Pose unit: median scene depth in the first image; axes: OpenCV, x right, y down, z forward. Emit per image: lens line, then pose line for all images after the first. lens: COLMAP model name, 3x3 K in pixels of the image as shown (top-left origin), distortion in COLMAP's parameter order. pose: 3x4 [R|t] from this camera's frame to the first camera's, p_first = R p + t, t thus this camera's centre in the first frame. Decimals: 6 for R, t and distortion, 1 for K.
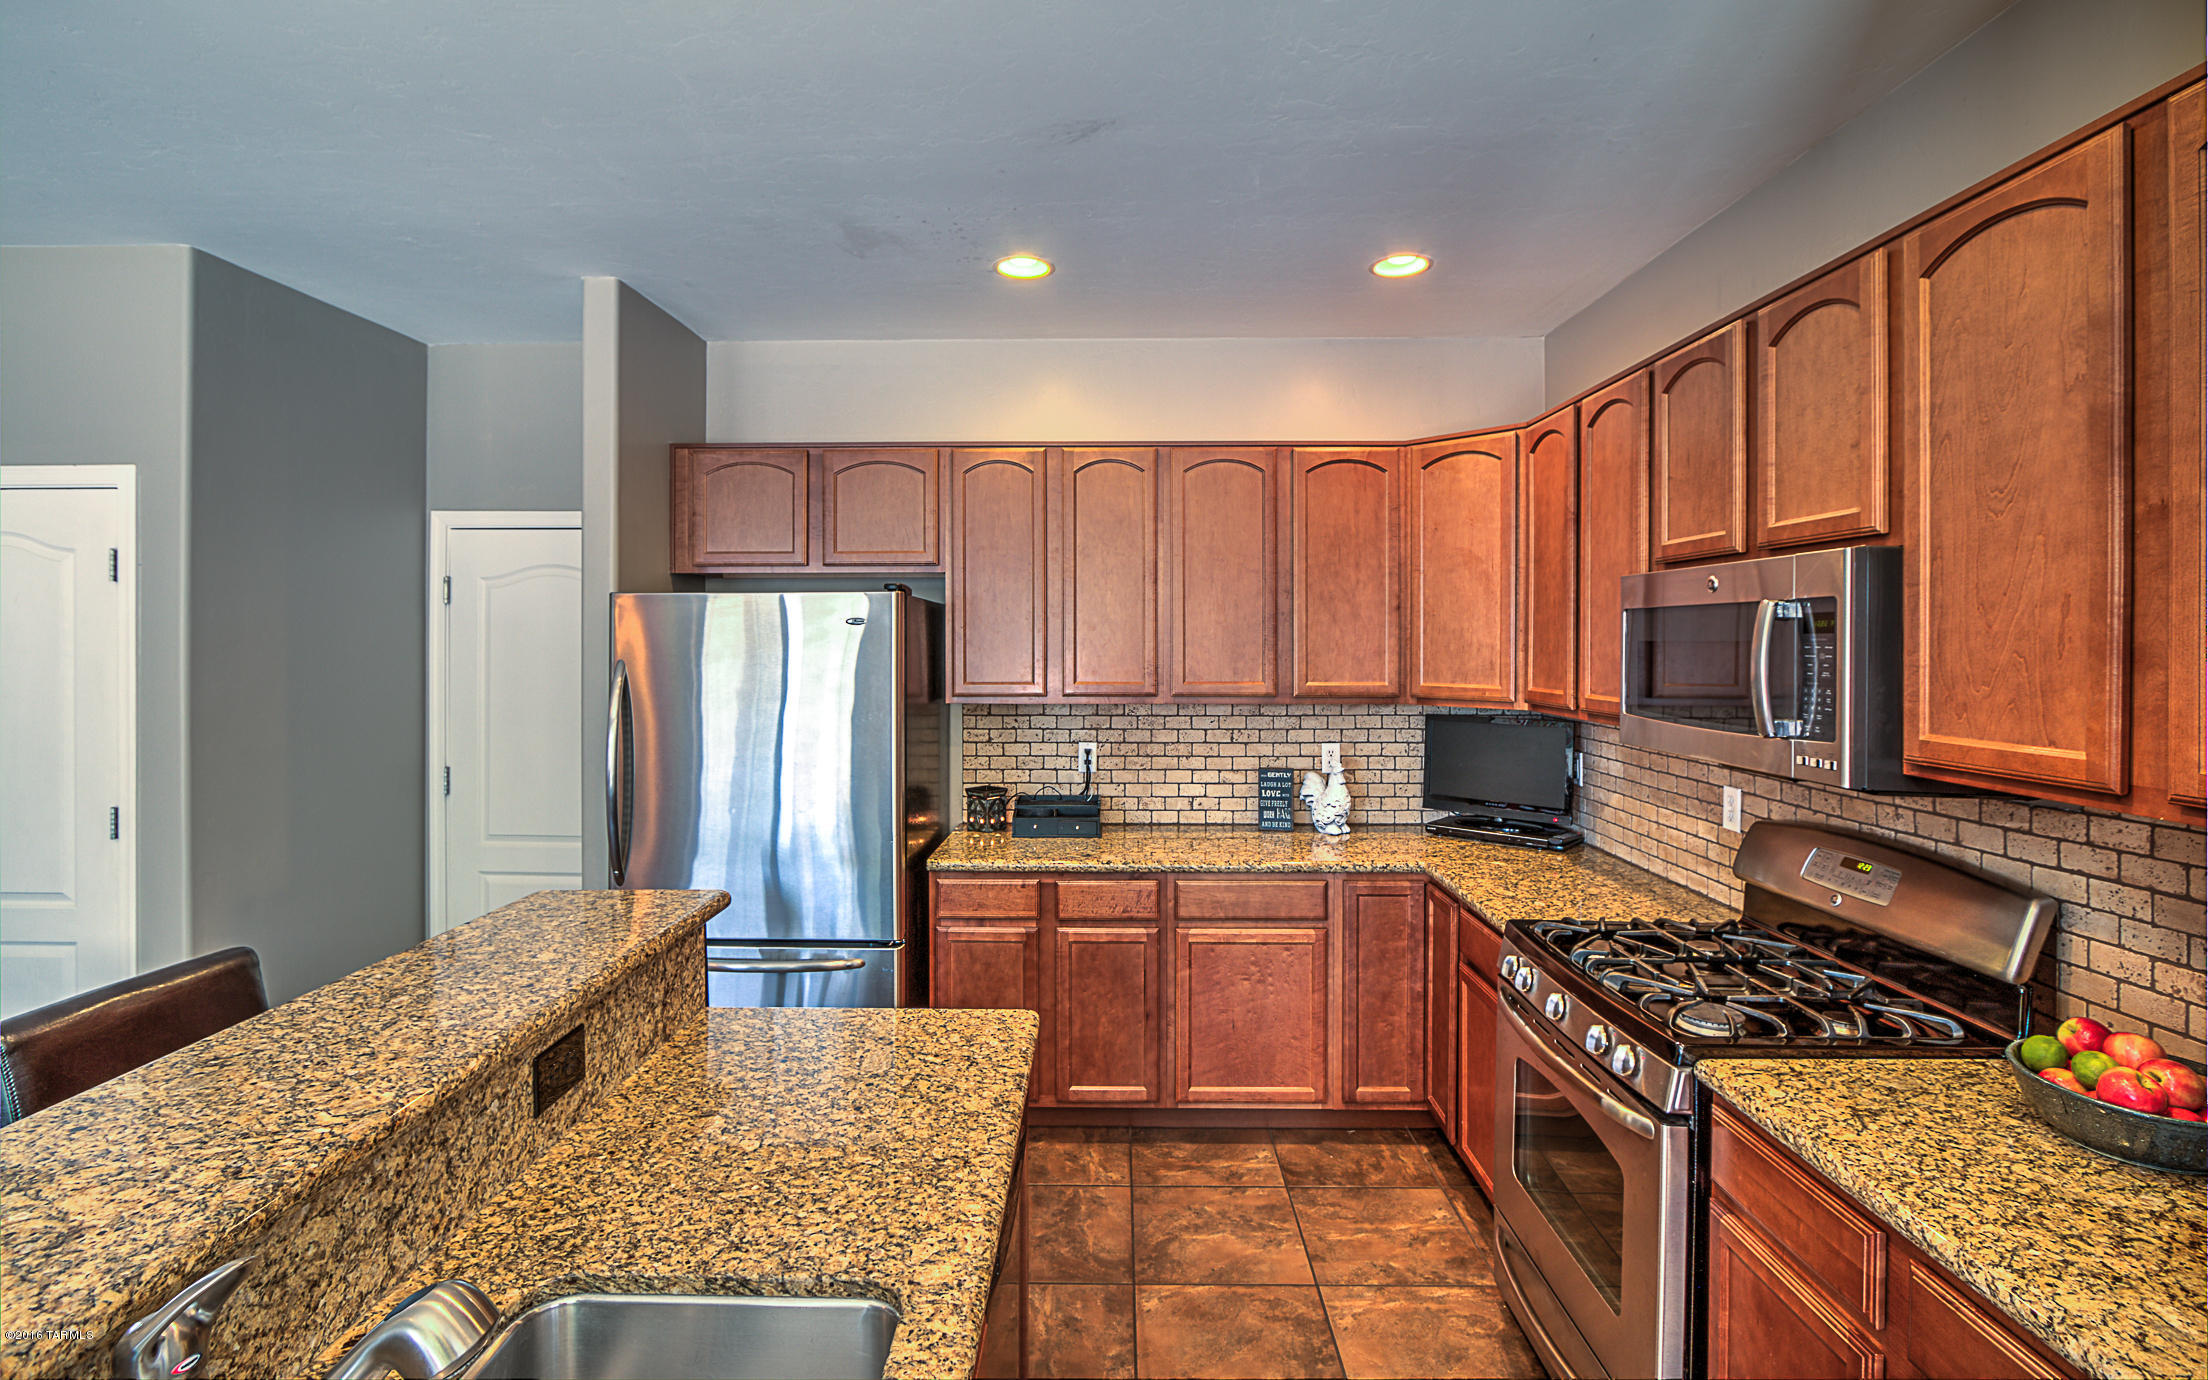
lens RADIAL K [[1016.8, 0, 1111.4], [0, 1016.8, 644.9], [0, 0, 1]] dist [-0.017956, 0.002831]
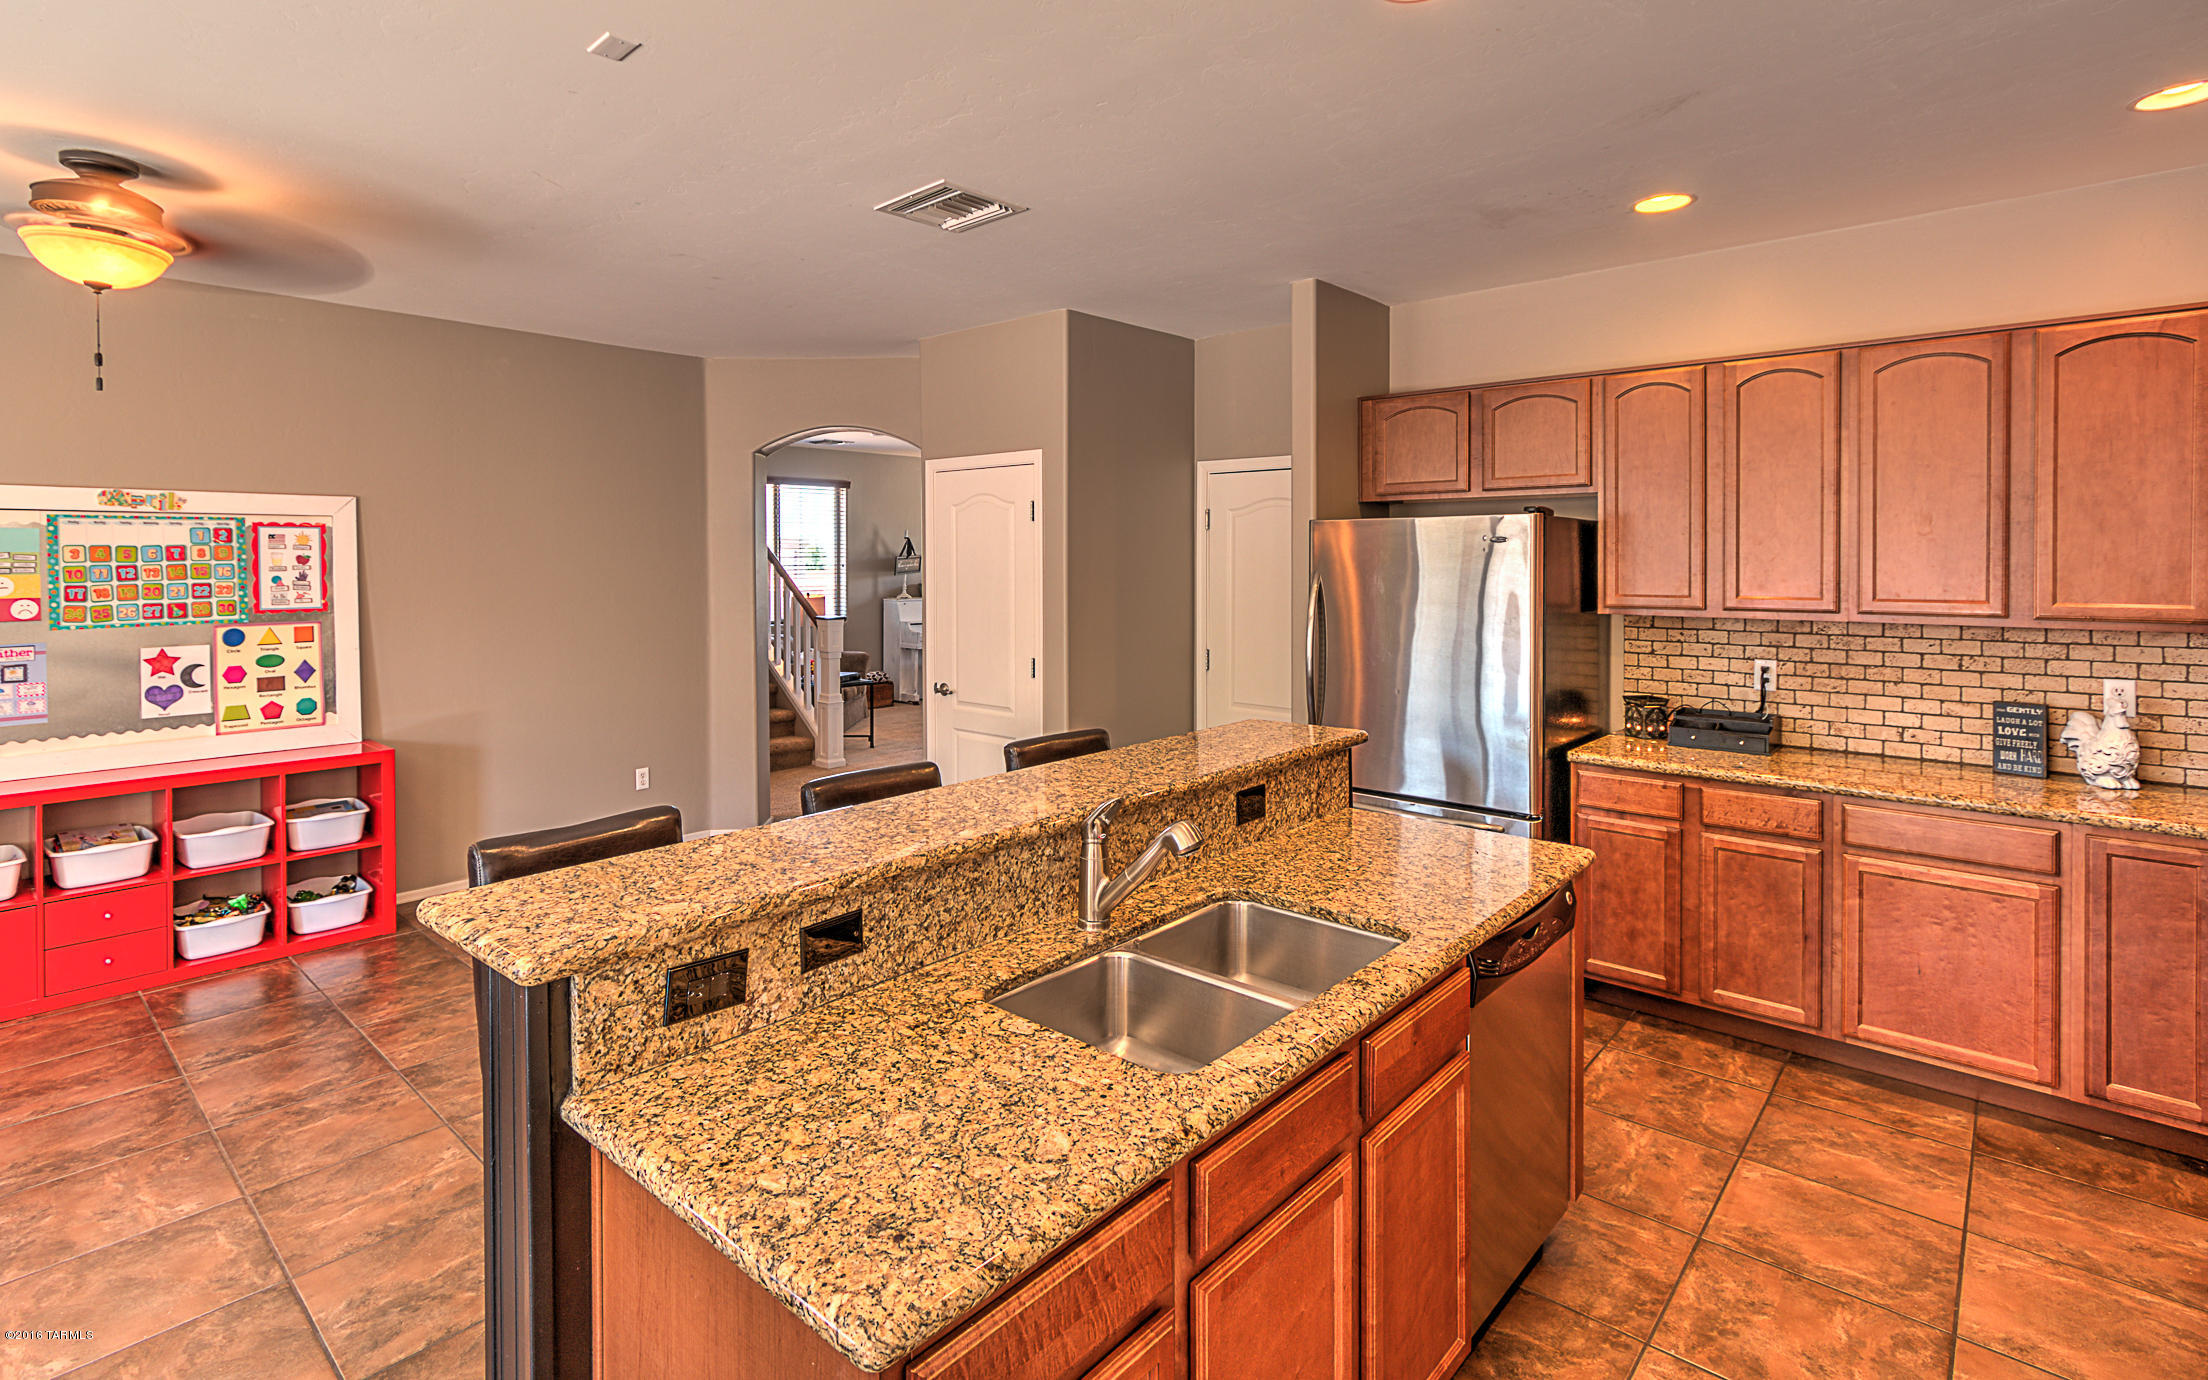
lens RADIAL K [[1016.8, 0, 1059.5], [0, 1016.8, 556.7], [0, 0, 1]] dist [-0.017956, 0.002831]
pose [[0.742874, -0.002398, -0.669427, 0.139182], [0.000224, 0.999994, -0.003333, 0.000569], [0.669431, 0.002326, 0.742870, -0.190020]]
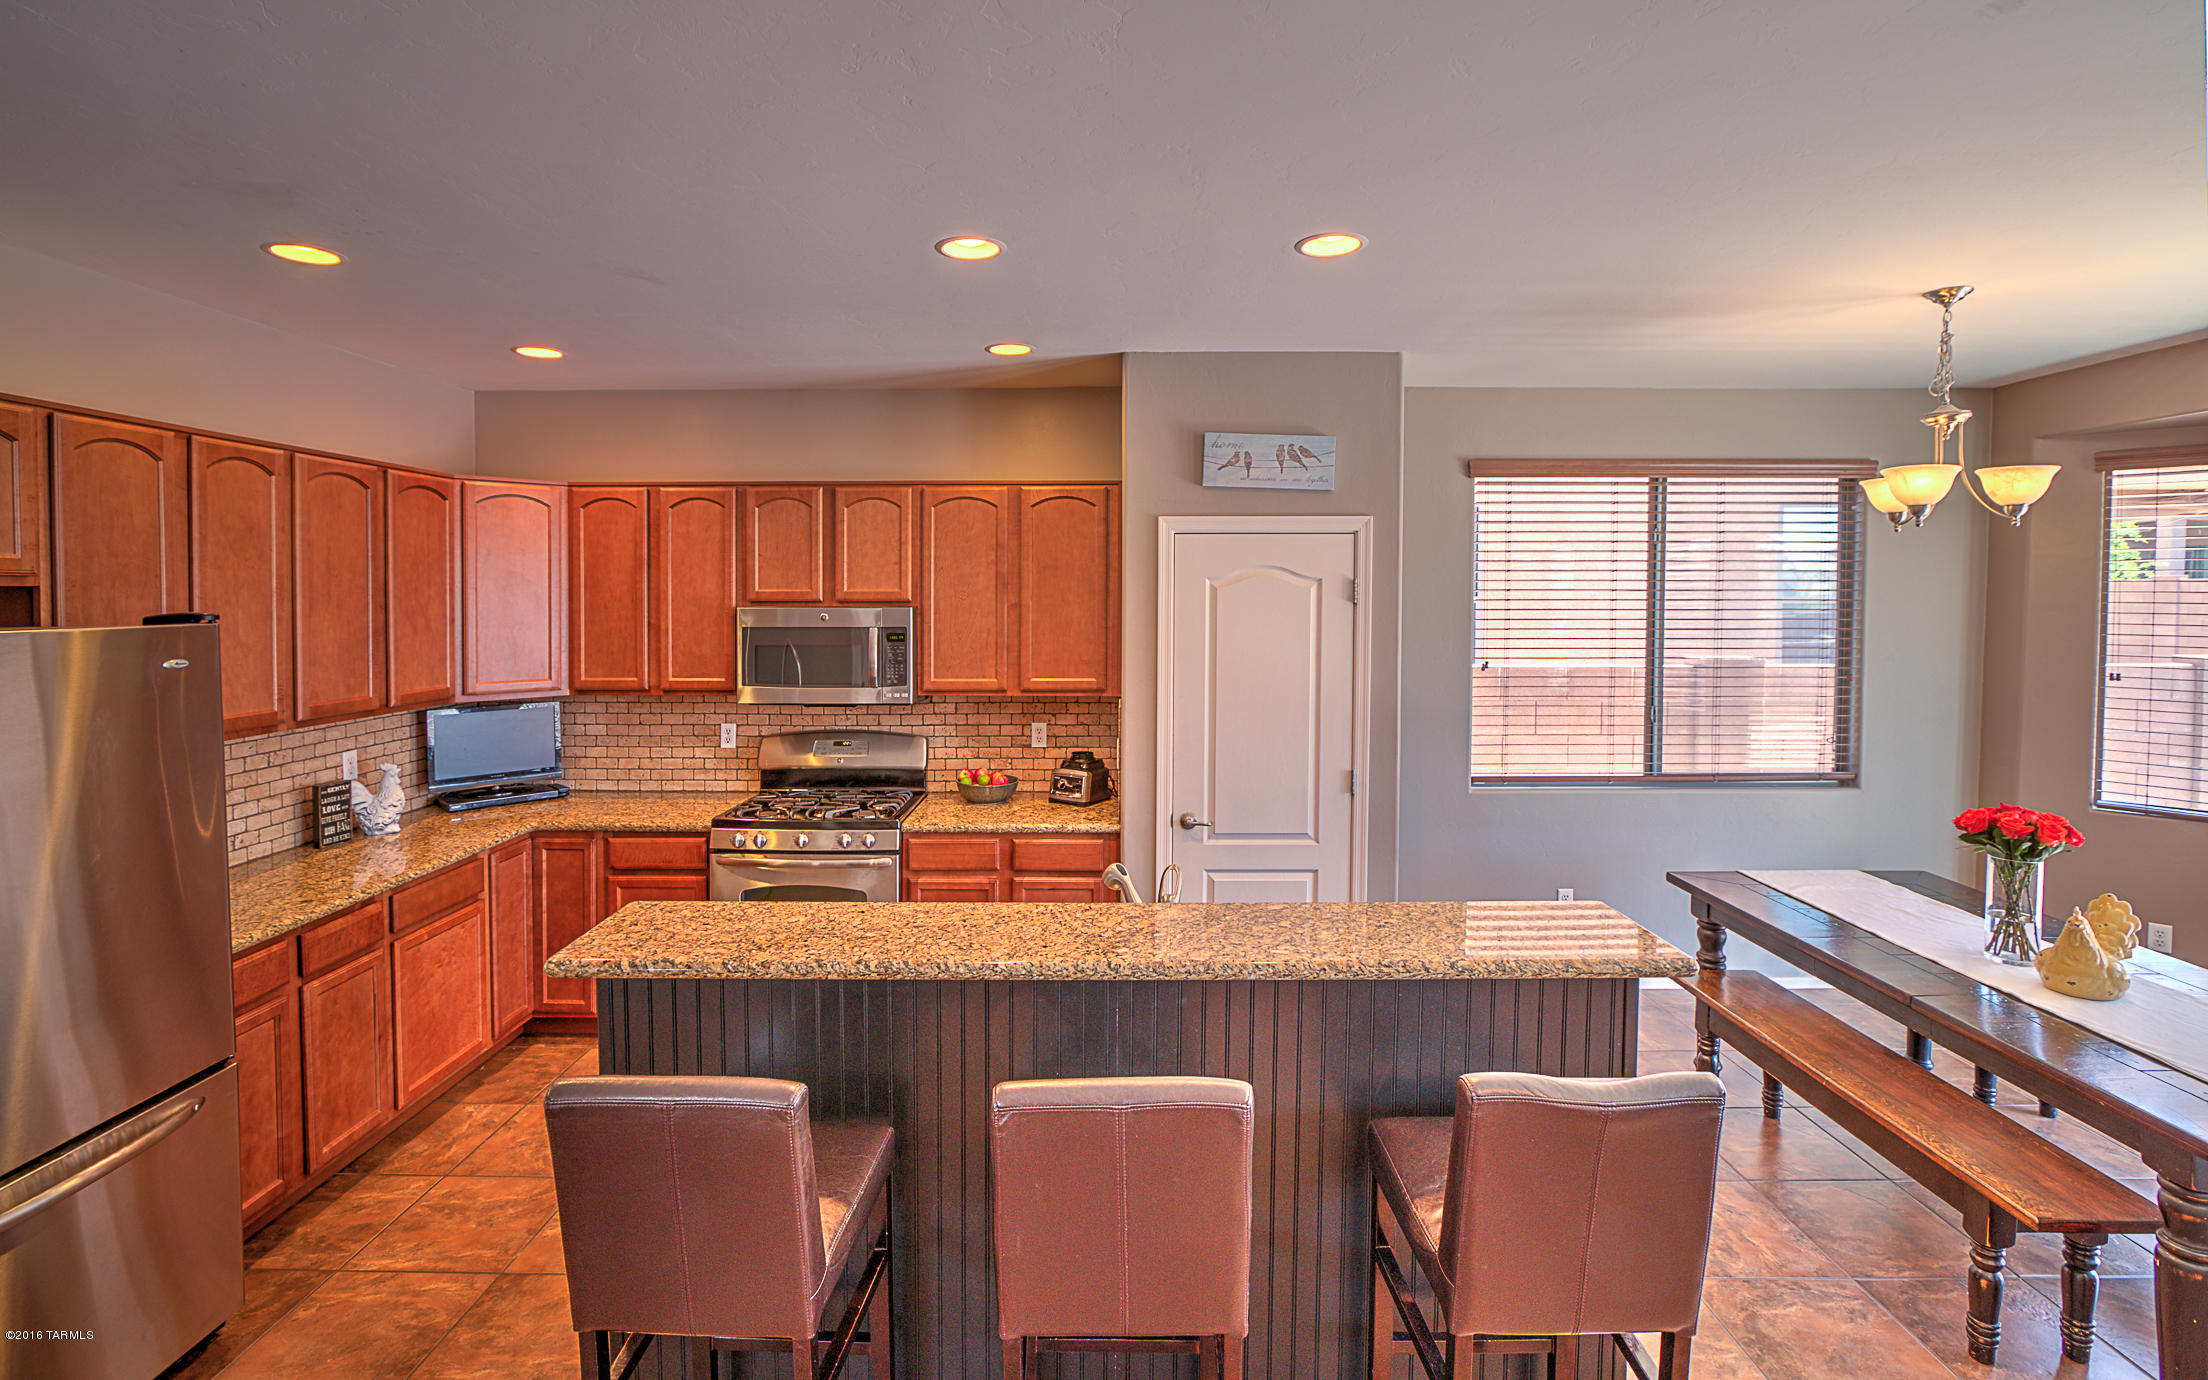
lens RADIAL K [[1016.8, 0, 1128.4], [0, 1016.8, 624.2], [0, 0, 1]] dist [-0.017956, 0.002831]
pose [[-0.039273, -0.031096, 0.998745, -0.935145], [0.002239, 0.999510, 0.031208, -0.068678], [-0.999226, 0.003462, -0.039184, 0.292439]]
